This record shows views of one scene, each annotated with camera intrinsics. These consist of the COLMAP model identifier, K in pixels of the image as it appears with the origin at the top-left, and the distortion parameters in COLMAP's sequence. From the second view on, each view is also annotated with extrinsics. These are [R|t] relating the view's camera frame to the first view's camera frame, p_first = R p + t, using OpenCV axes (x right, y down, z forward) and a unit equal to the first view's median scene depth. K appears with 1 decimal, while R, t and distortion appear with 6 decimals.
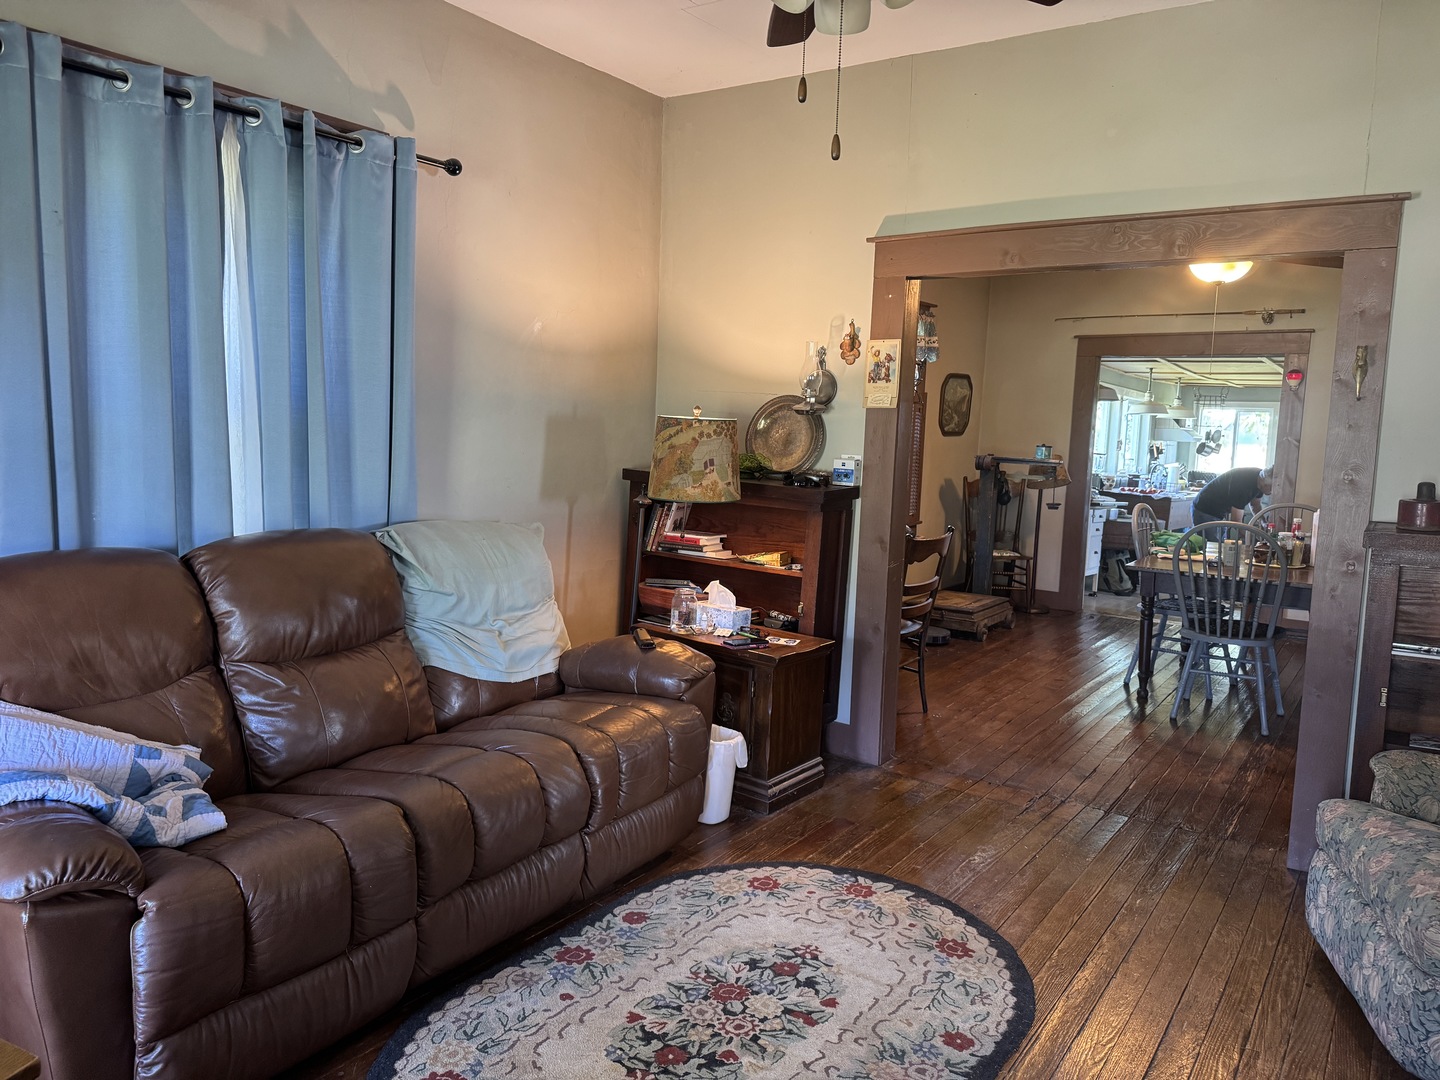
lens RADIAL K [[1011.6, 0, 723.0], [0, 1011.6, 541.8], [0, 0, 1]] dist [0.012659, -0.015481]
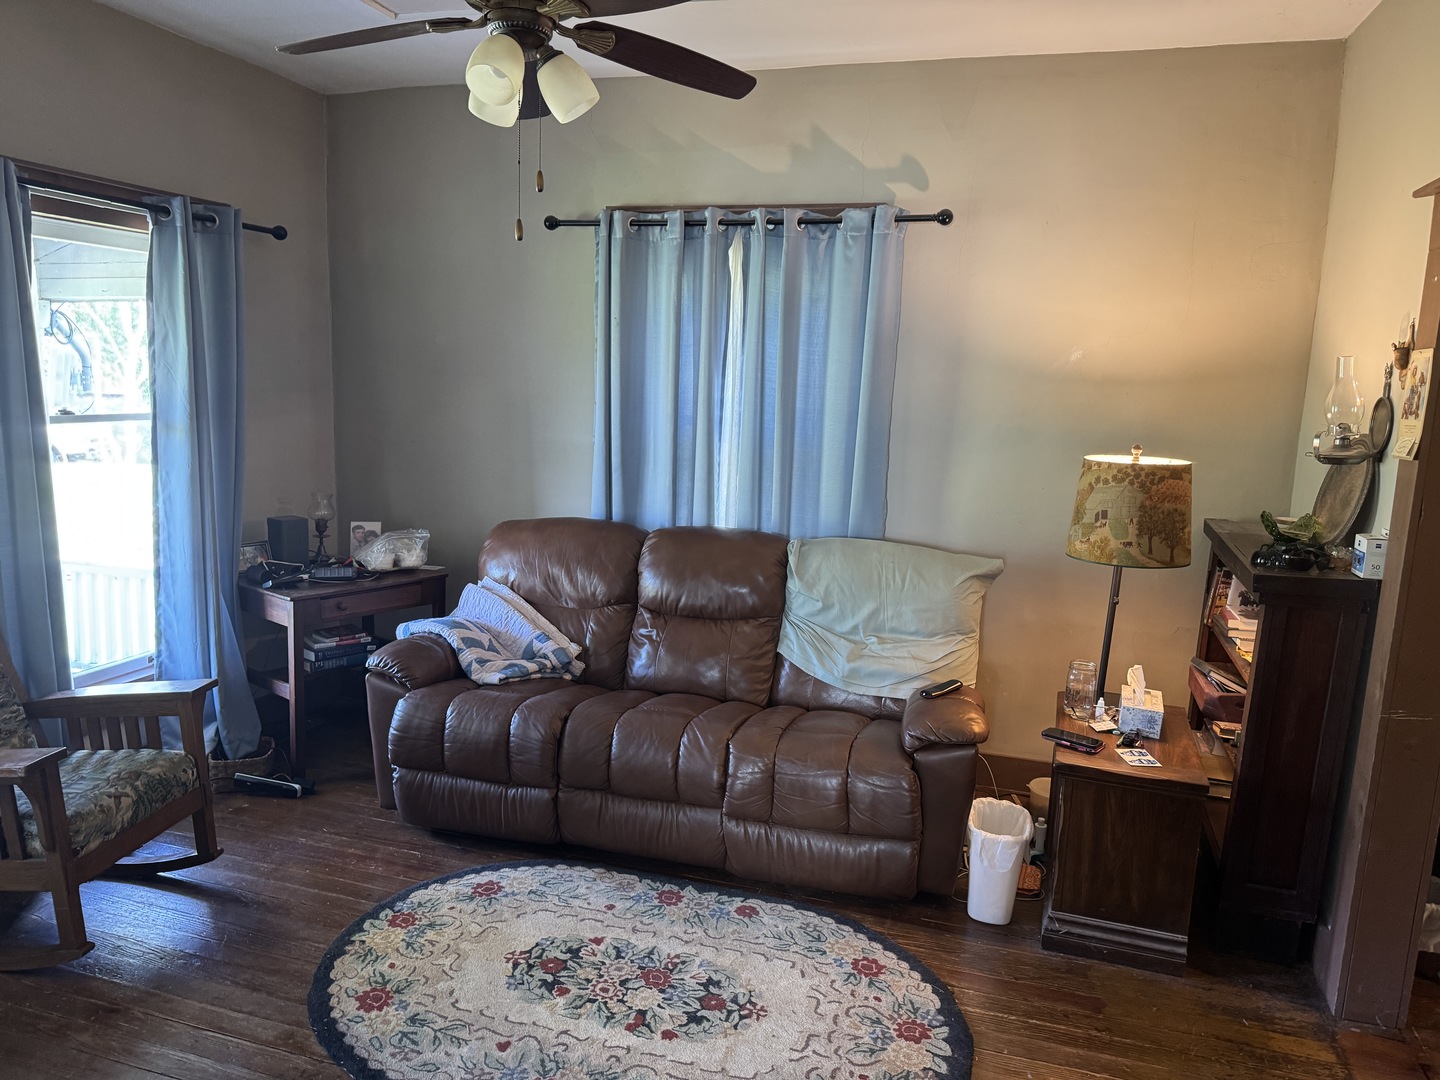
lens RADIAL K [[1011.6, 0, 722.1], [0, 1011.6, 542.3], [0, 0, 1]] dist [0.012659, -0.015481]
pose [[0.312922, 0.122318, -0.941869, 0.905278], [-0.141539, 0.986605, 0.081103, -0.106793], [0.939173, 0.107932, 0.326043, 0.596056]]
